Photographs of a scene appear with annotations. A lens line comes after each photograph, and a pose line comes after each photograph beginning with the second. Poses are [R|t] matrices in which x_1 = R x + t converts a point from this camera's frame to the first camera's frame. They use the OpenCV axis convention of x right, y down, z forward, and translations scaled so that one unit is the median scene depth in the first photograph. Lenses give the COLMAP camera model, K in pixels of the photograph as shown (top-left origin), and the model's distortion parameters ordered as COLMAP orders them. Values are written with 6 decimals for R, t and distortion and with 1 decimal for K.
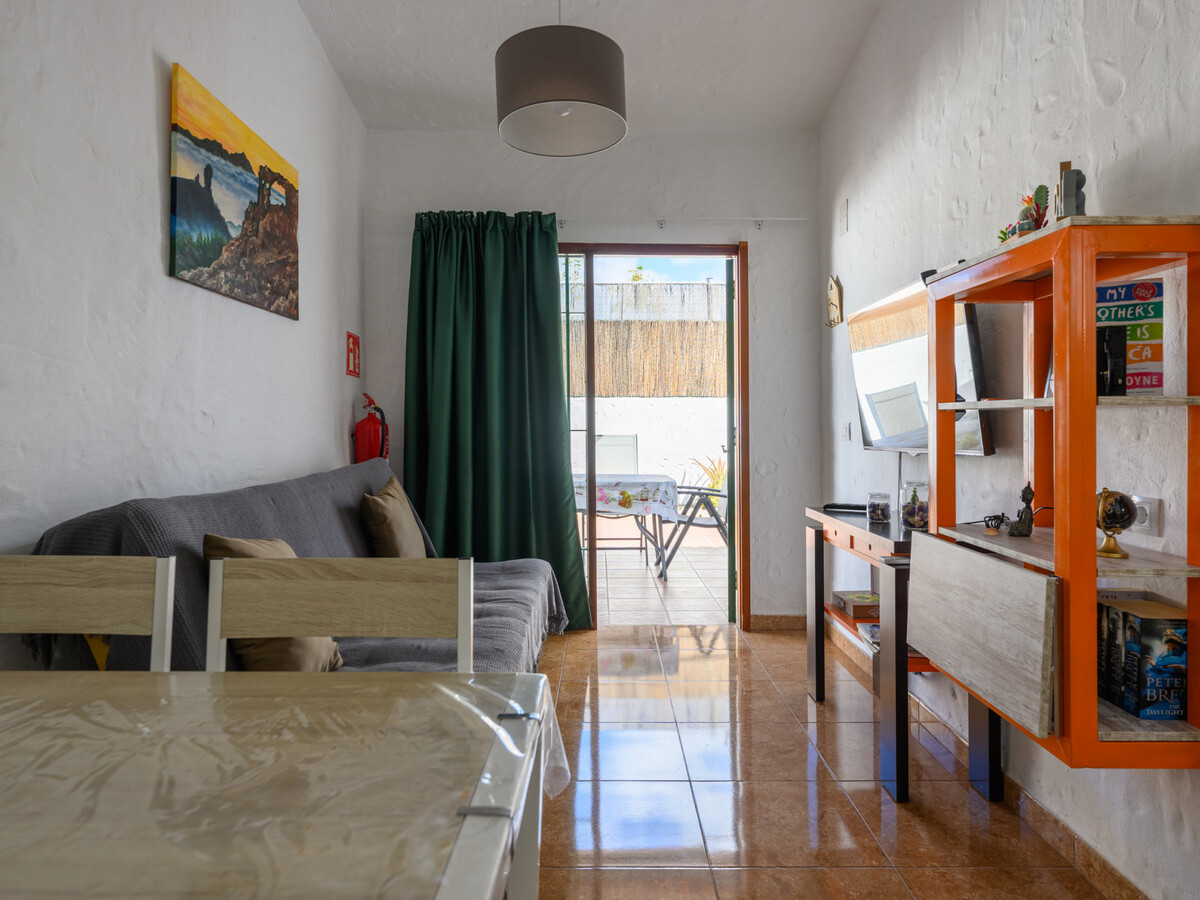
lens RADIAL K [[749.1, 0, 604.3], [0, 749.1, 435.8], [0, 0, 1]] dist [0.002427, -0.004324]
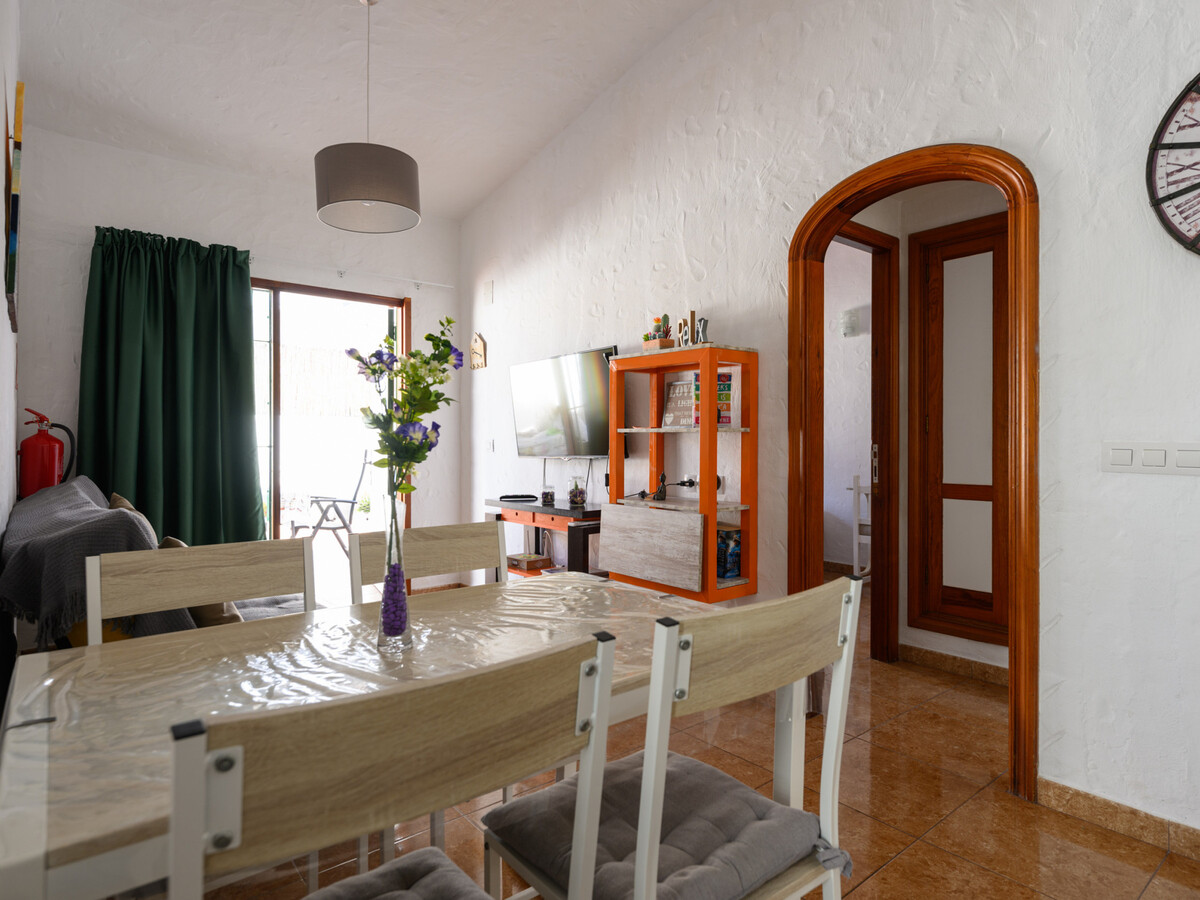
lens RADIAL K [[676.4, 0, 604.9], [0, 676.4, 446.6], [0, 0, 1]] dist [-0.004138, 0.001353]
pose [[0.772180, -0.008596, 0.635346, -0.506765], [0.011714, 0.999931, -0.000707, -0.000223], [-0.635296, 0.007989, 0.772228, -0.177827]]
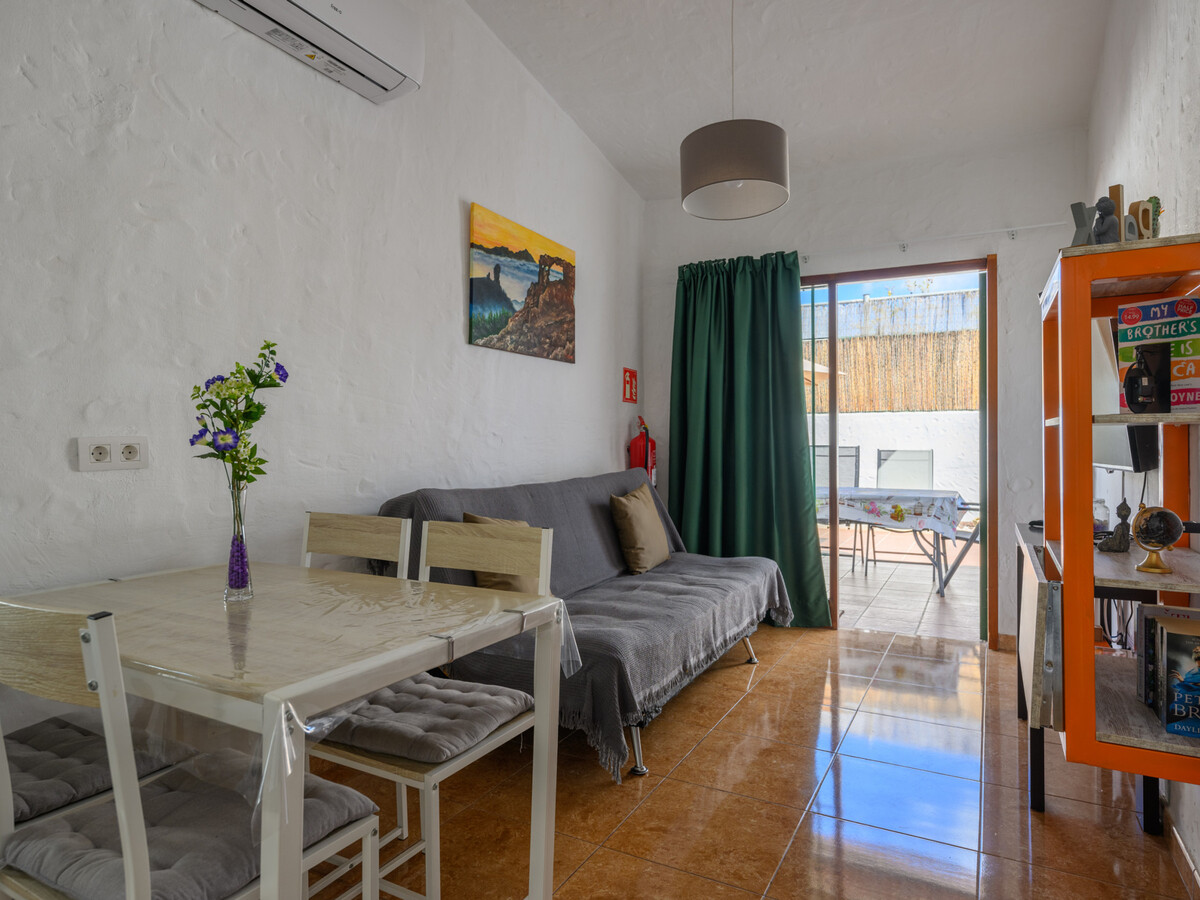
lens RADIAL K [[724.0, 0, 600.0], [0, 724.0, 450.0], [0, 0, 1]] dist [-0.001675, -0.000588]
pose [[0.877649, 0.002790, -0.479296, 0.331793], [-0.003065, 0.999995, 0.000210, -0.000636], [0.479294, 0.001285, 0.877653, -0.145226]]
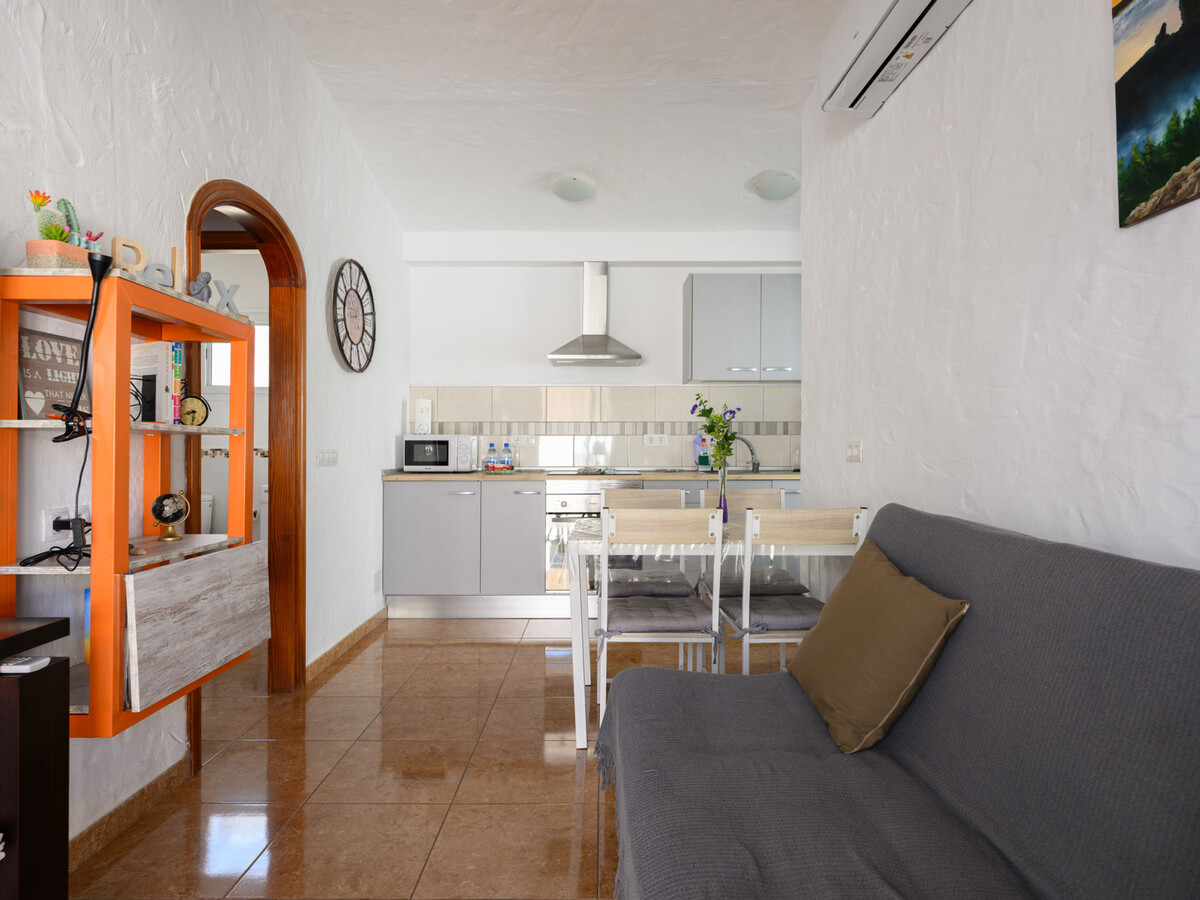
lens RADIAL K [[689.9, 0, 613.7], [0, 689.9, 433.0], [0, 0, 1]] dist [0.001213, -0.001870]
pose [[-0.999940, 0.002622, -0.010639, -0.095388], [0.002717, 0.999957, -0.008920, -0.018399], [0.010615, -0.008949, -0.999904, 1.534396]]
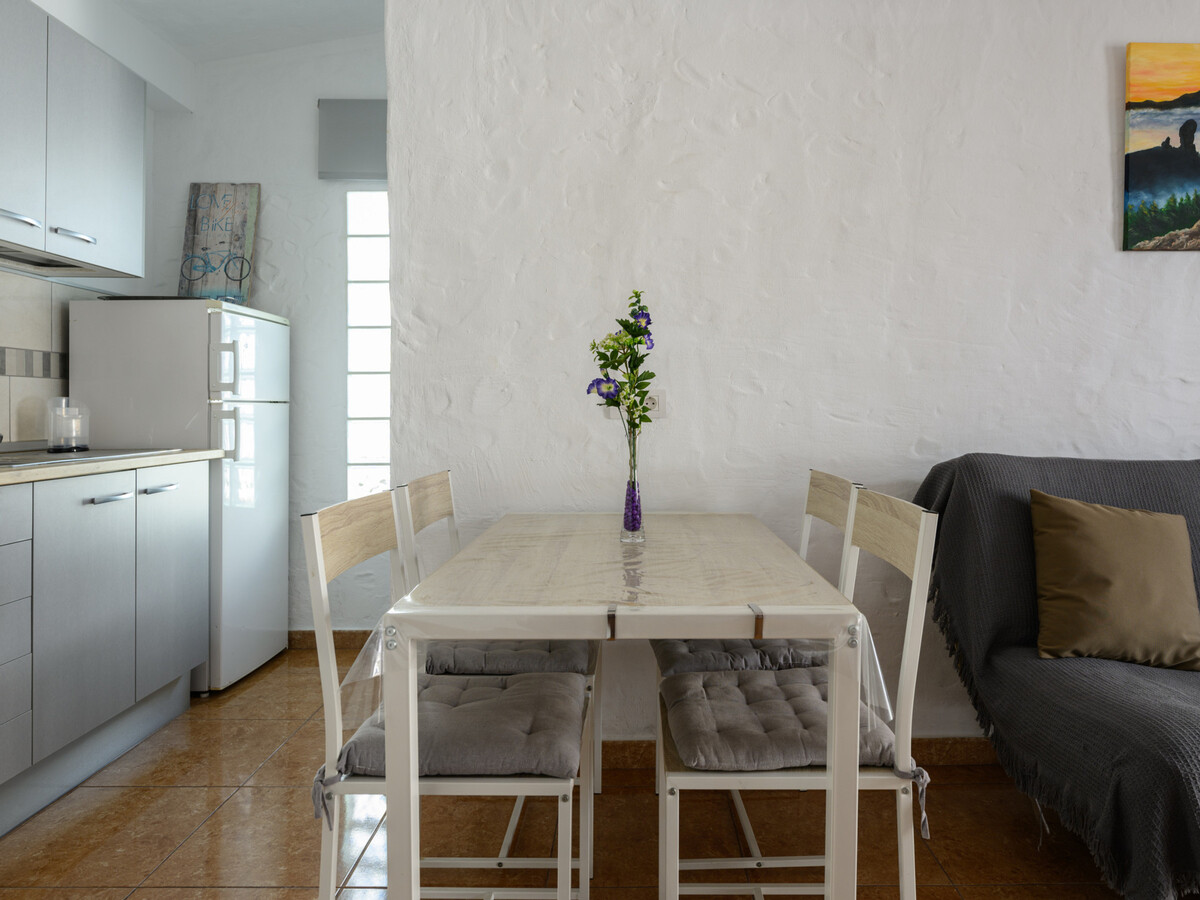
lens RADIAL K [[767.3, 0, 603.4], [0, 767.3, 412.9], [0, 0, 1]] dist [-0.000812, -0.002625]
pose [[-0.000135, 0.006790, -0.999977, 0.460087], [-0.007319, 0.999950, 0.006791, 0.009986], [0.999973, 0.007320, -0.000085, 0.262159]]
